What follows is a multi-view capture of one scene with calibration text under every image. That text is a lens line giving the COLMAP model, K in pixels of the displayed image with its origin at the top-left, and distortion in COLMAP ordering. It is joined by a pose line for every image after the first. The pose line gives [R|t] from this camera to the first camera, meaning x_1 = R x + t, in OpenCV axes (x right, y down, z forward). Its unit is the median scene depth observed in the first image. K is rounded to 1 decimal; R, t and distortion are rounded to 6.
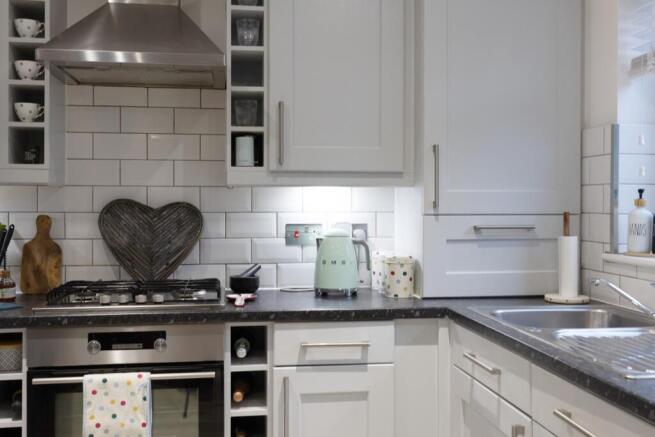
lens RADIAL K [[721.2, 0, 324.5], [0, 721.2, 204.7], [0, 0, 1]] dist [0.022600, 0.000000]
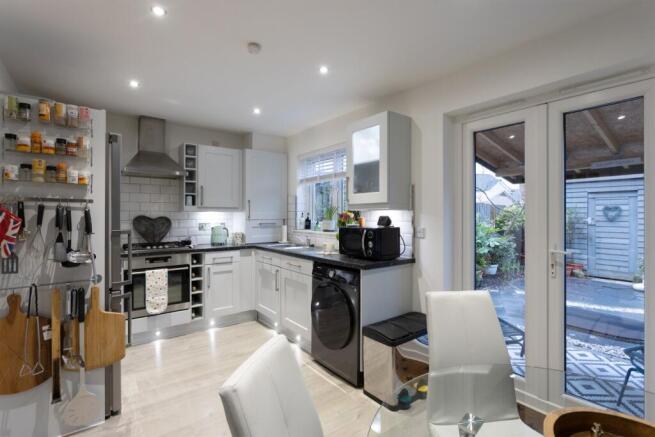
lens RADIAL K [[305.8, 0, 325.5], [0, 305.8, 216.4], [0, 0, 1]] dist [0.000831, 0.000694]
pose [[0.873203, -0.003047, 0.487348, -0.244923], [0.001720, 0.999993, 0.003171, -0.007605], [-0.487354, -0.001931, 0.873202, -0.476463]]
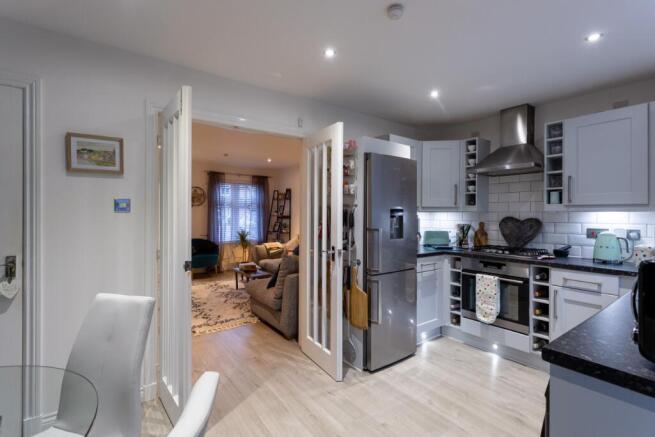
lens RADIAL K [[305.8, 0, 333.2], [0, 305.8, 215.2], [0, 0, 1]] dist [0.000831, 0.000694]
pose [[0.488786, 0.003027, -0.872398, 0.425993], [-0.004945, 0.999988, 0.000699, -0.011610], [0.872390, 0.003973, 0.488795, -0.151273]]
